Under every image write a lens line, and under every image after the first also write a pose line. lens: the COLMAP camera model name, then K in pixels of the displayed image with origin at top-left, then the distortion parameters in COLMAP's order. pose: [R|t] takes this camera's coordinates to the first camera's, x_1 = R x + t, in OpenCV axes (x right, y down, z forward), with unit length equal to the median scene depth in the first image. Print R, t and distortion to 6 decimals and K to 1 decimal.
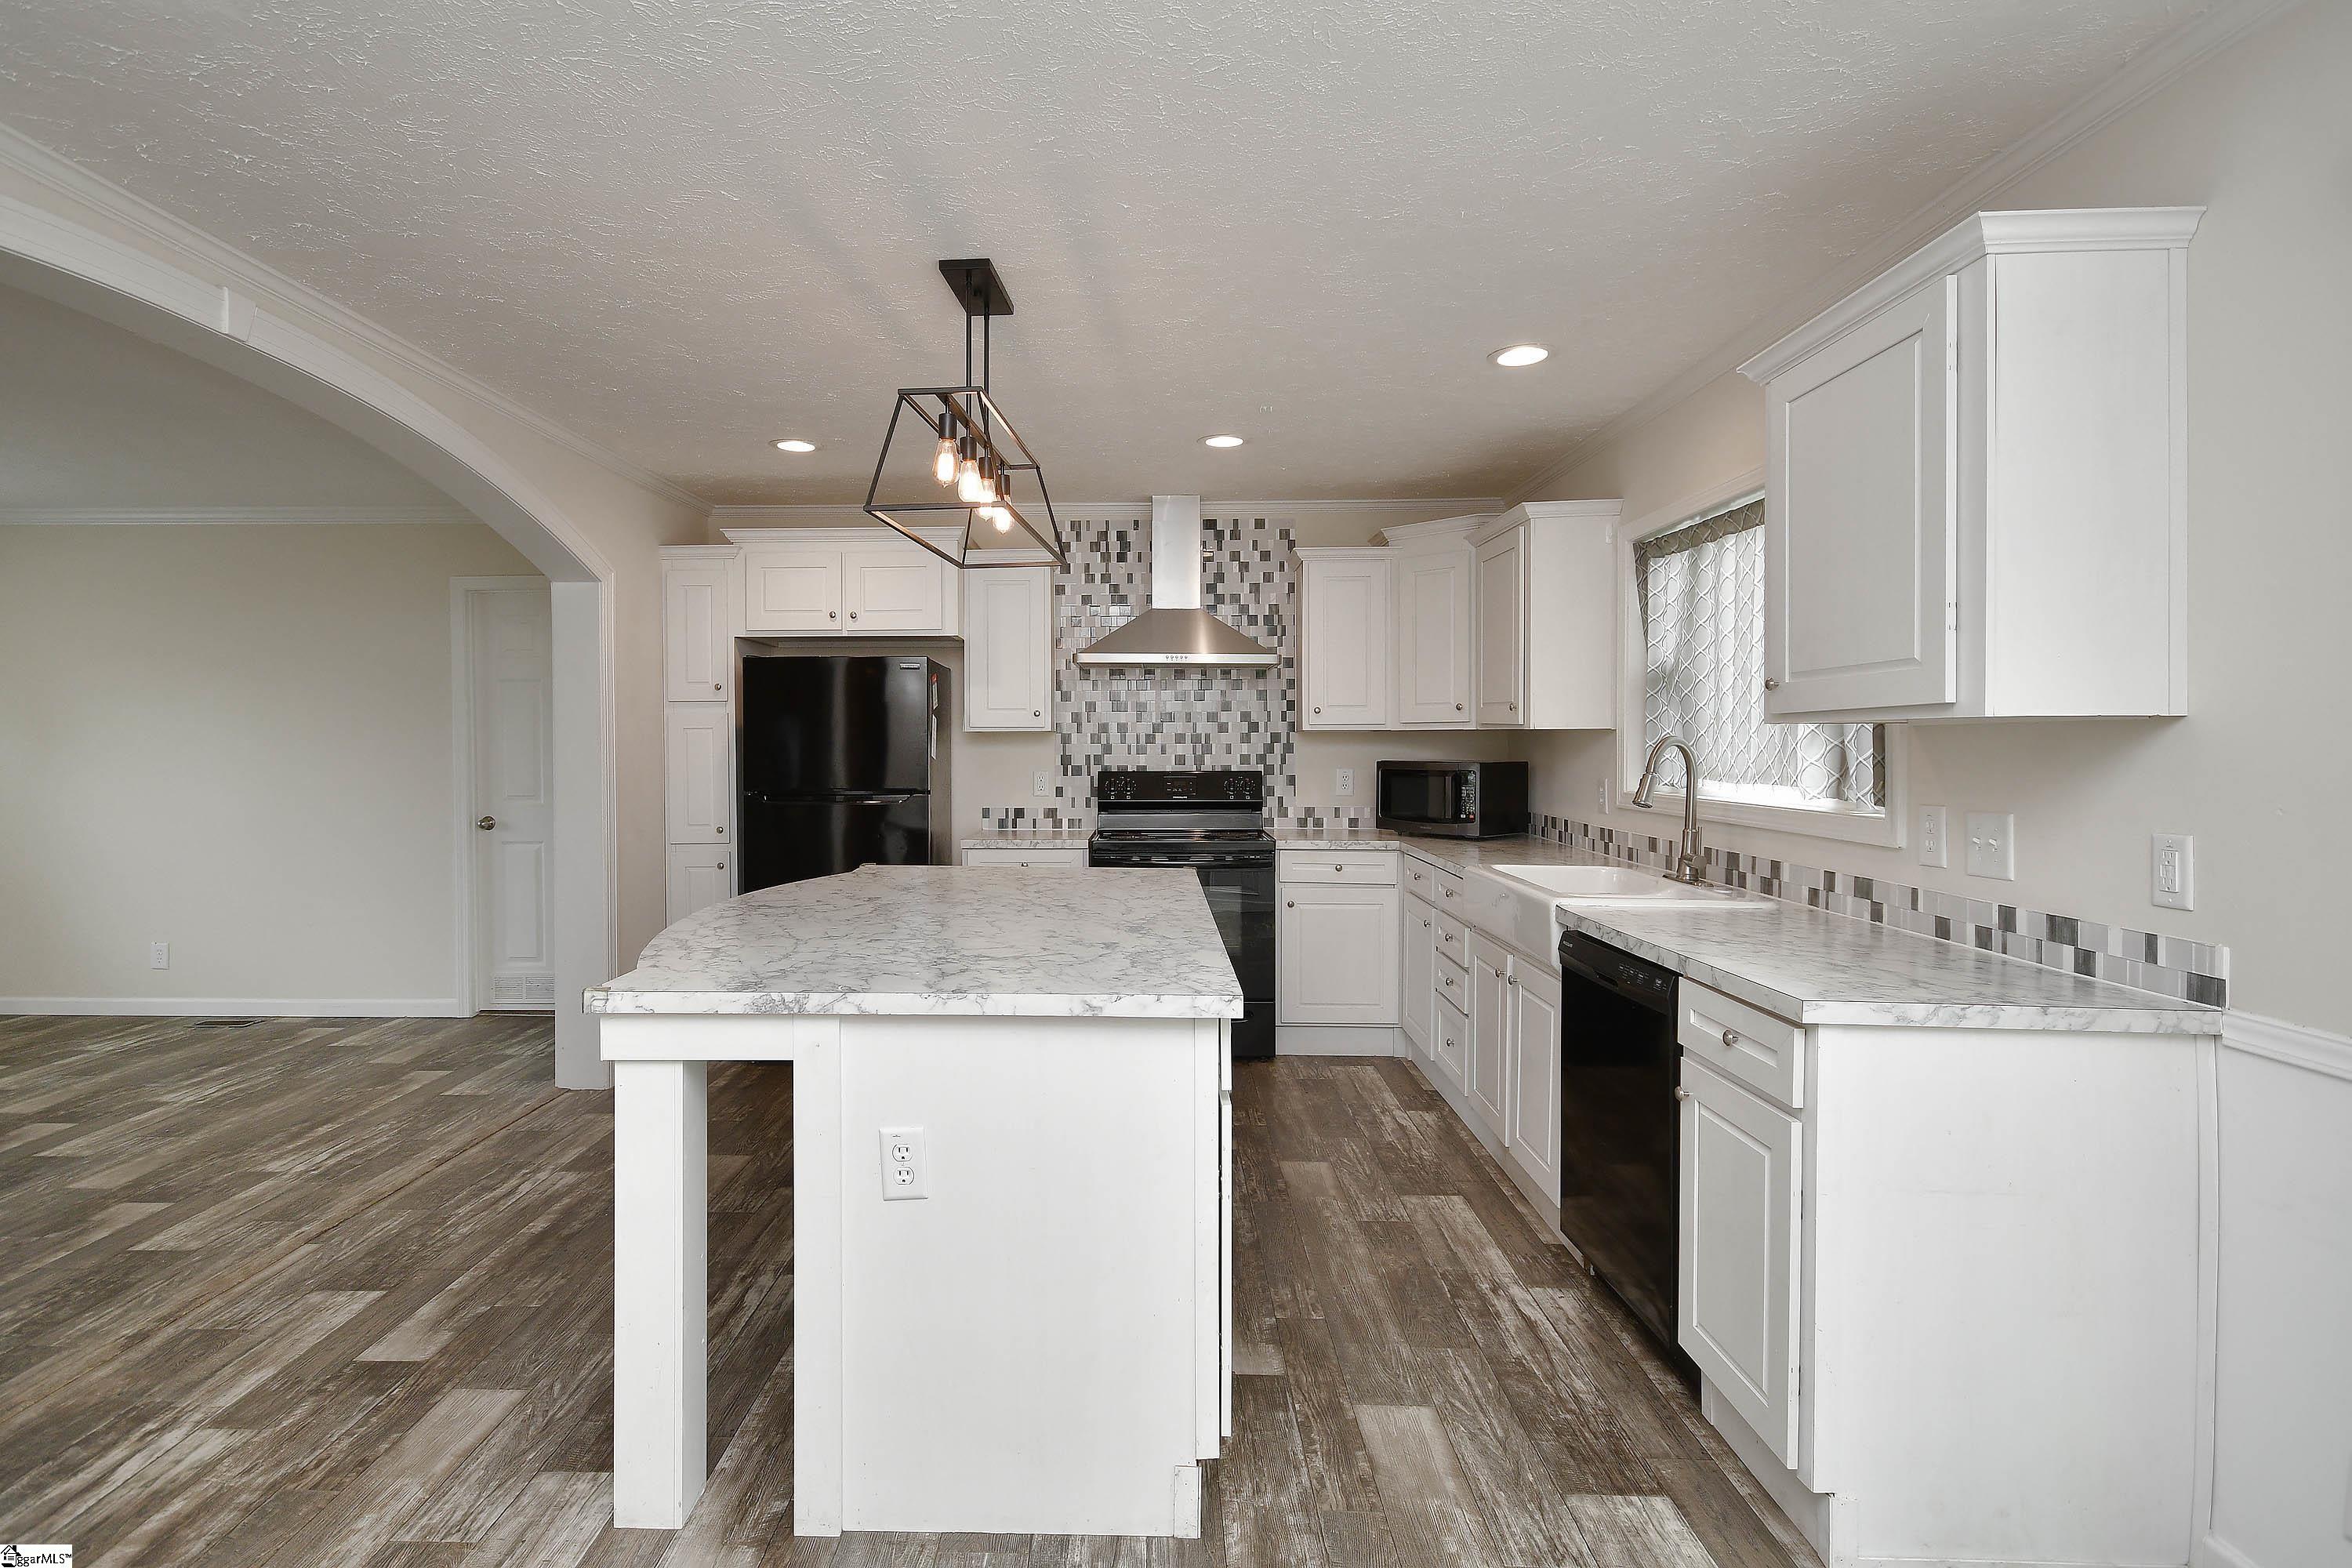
lens RADIAL K [[1176.4, 0, 1113.6], [0, 1176.4, 765.7], [0, 0, 1]] dist [0.010496, -0.001826]
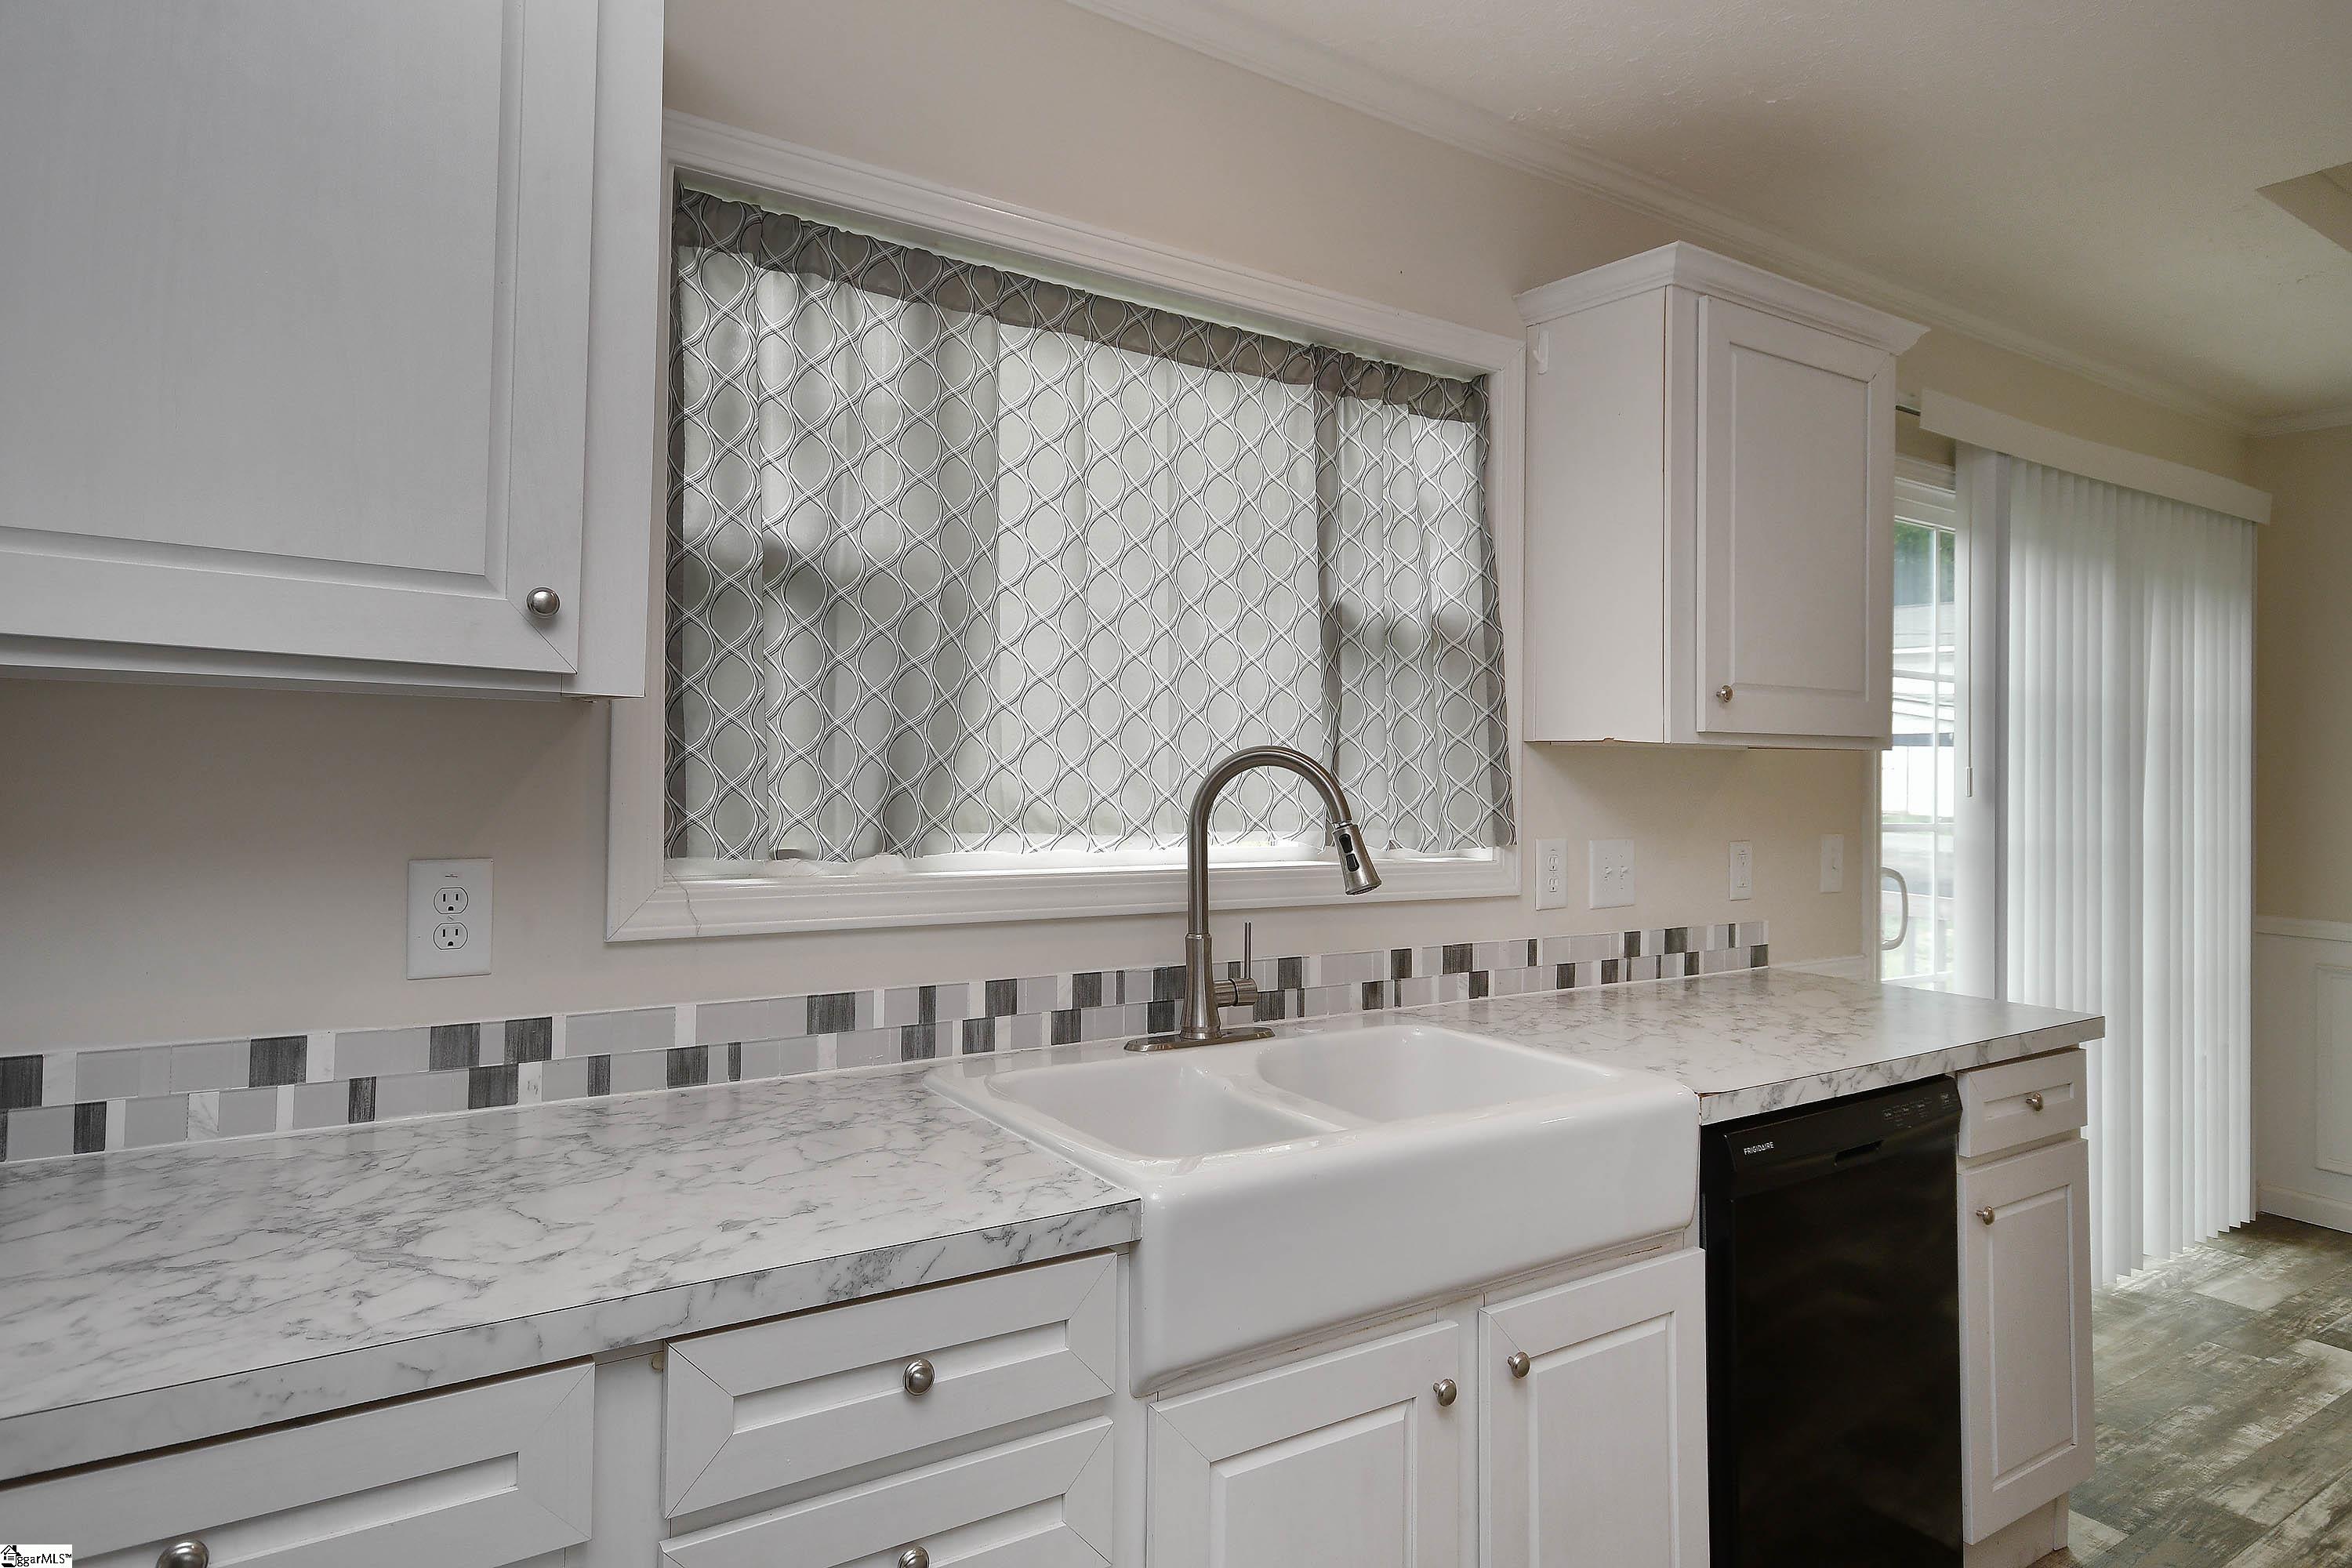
lens RADIAL K [[1232.0, 0, 1013.3], [0, 1232.0, 764.7], [0, 0, 1]] dist [0.013401, 0.000293]
pose [[-0.522443, 0.001598, 0.852673, 0.083738], [0.005161, 0.999986, 0.001289, -0.015228], [-0.852658, 0.005074, -0.522444, 1.180202]]
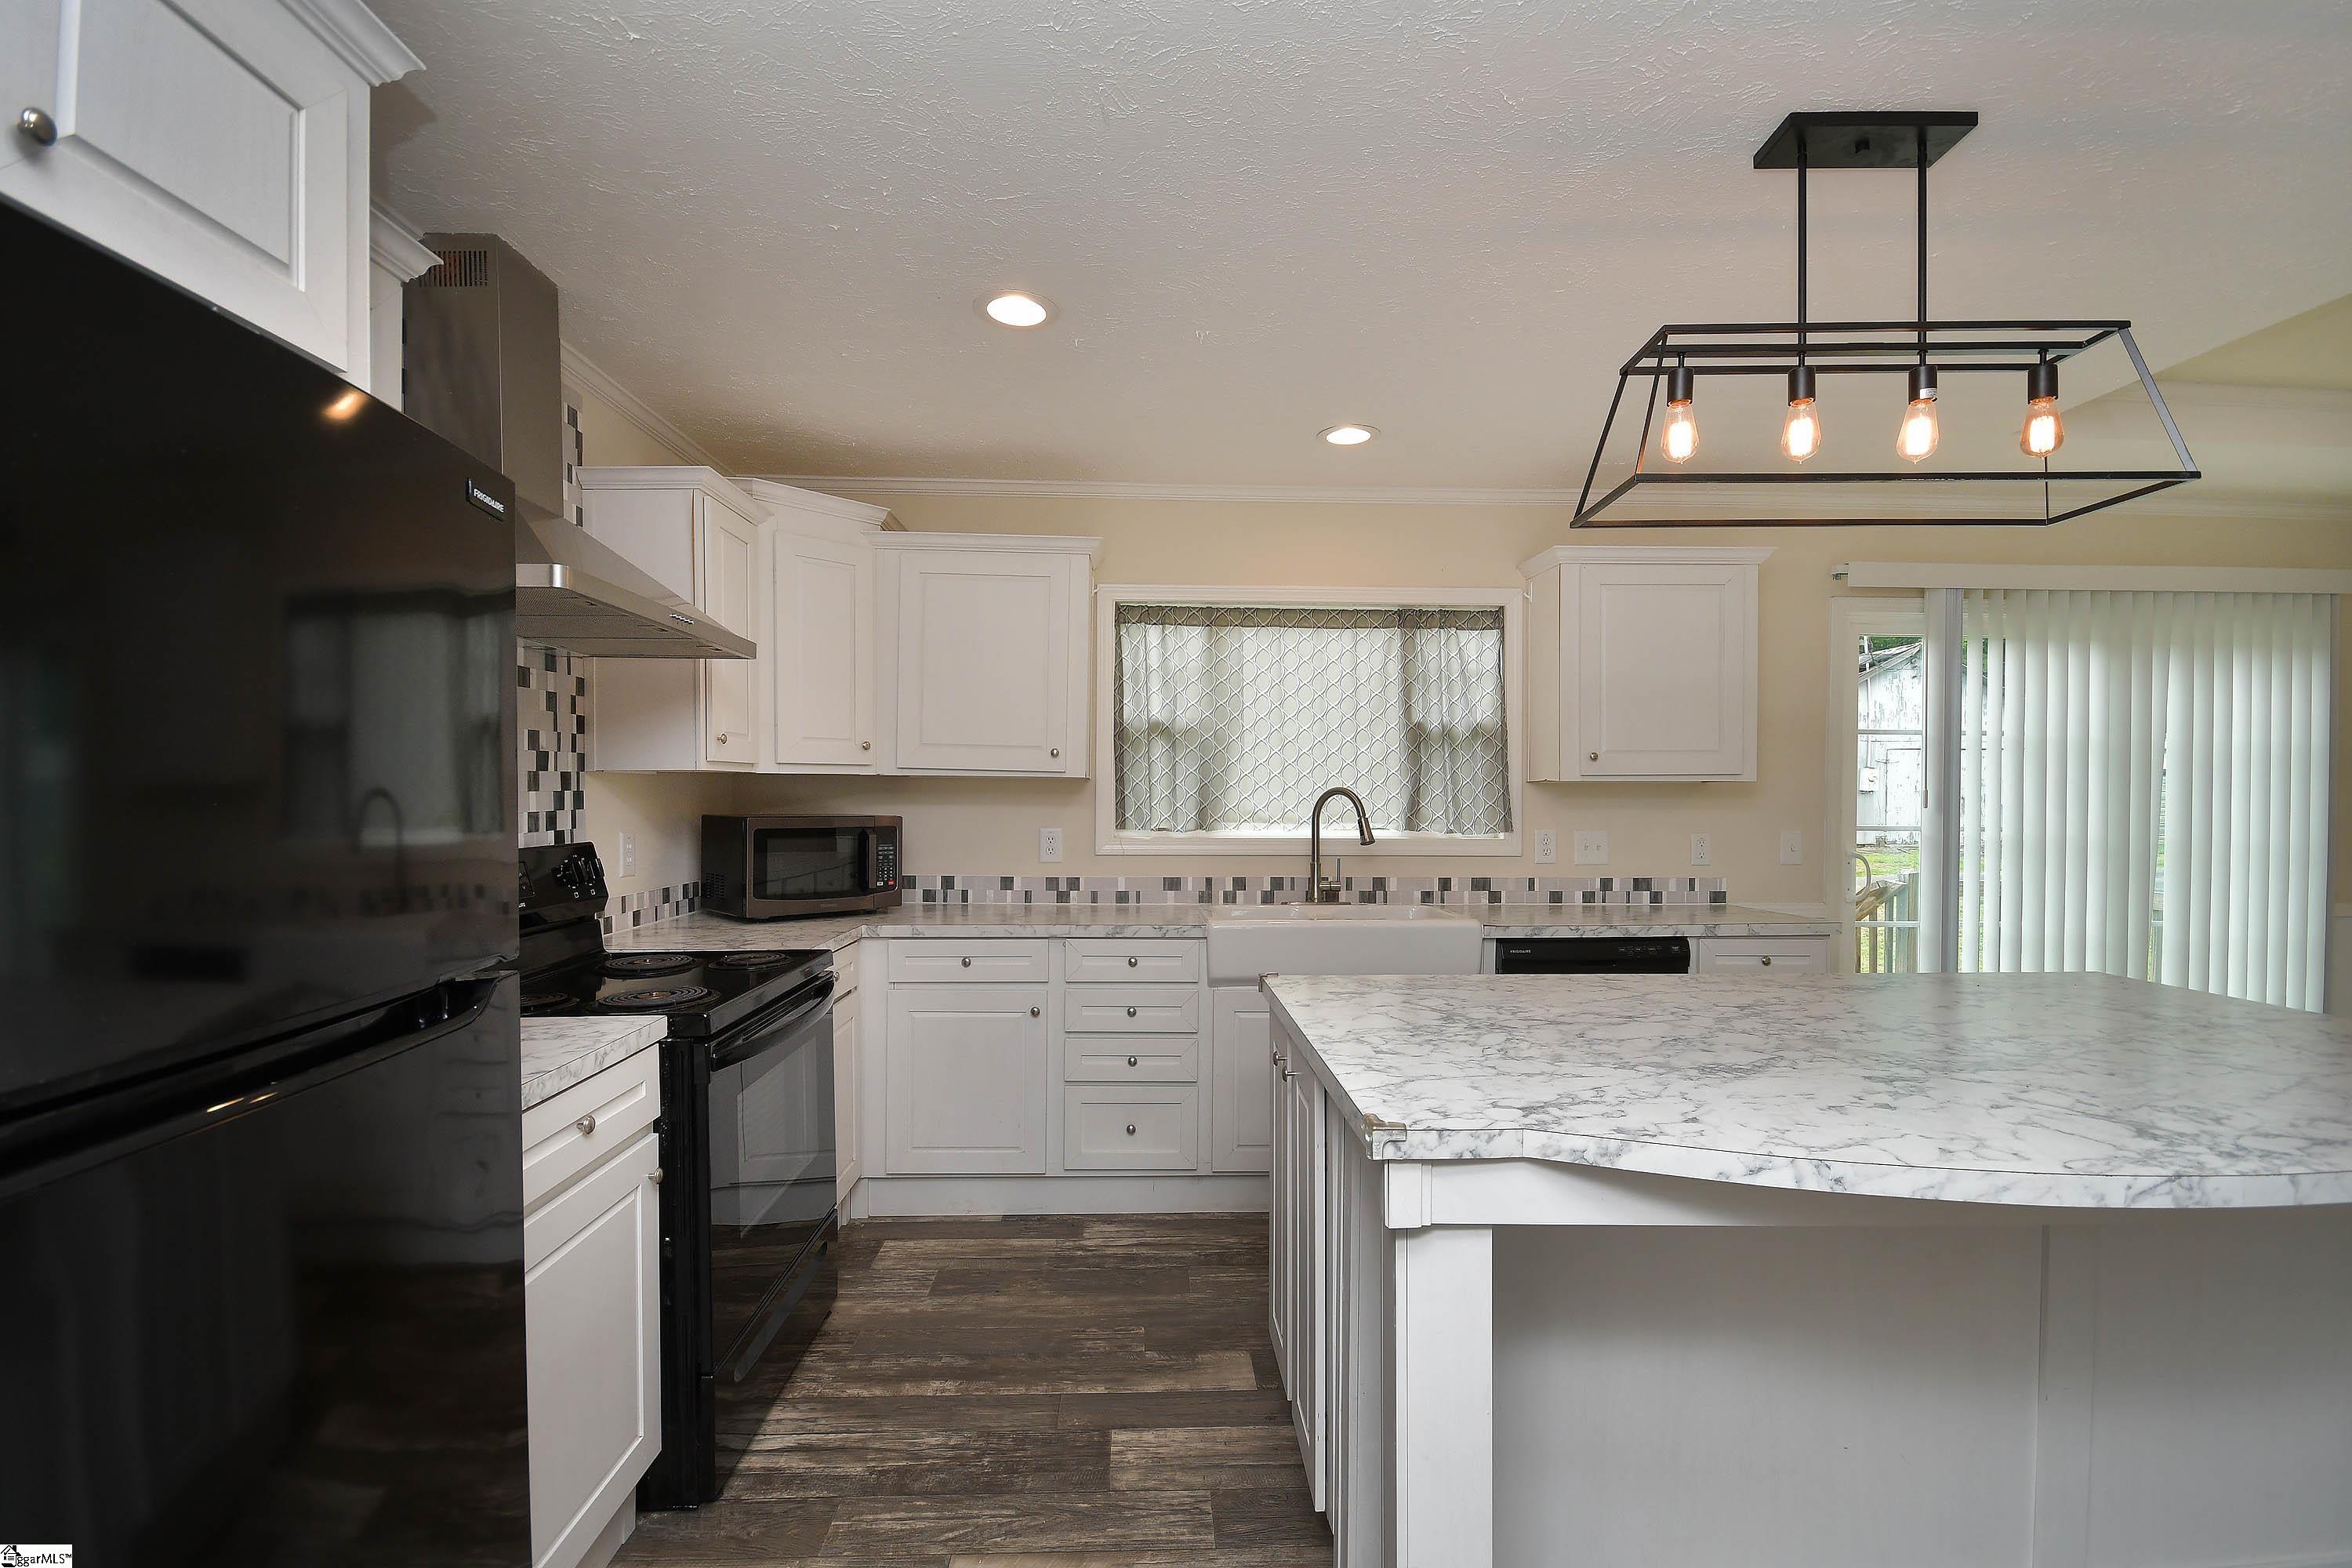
lens RADIAL K [[1033.1, 0, 1177.2], [0, 1033.1, 805.1], [0, 0, 1]] dist [-0.008229, -0.001180]
pose [[-0.069758, -0.010727, 0.997506, -0.523105], [0.016901, 0.999786, 0.011933, -0.019463], [-0.997421, 0.017691, -0.069561, 1.079985]]
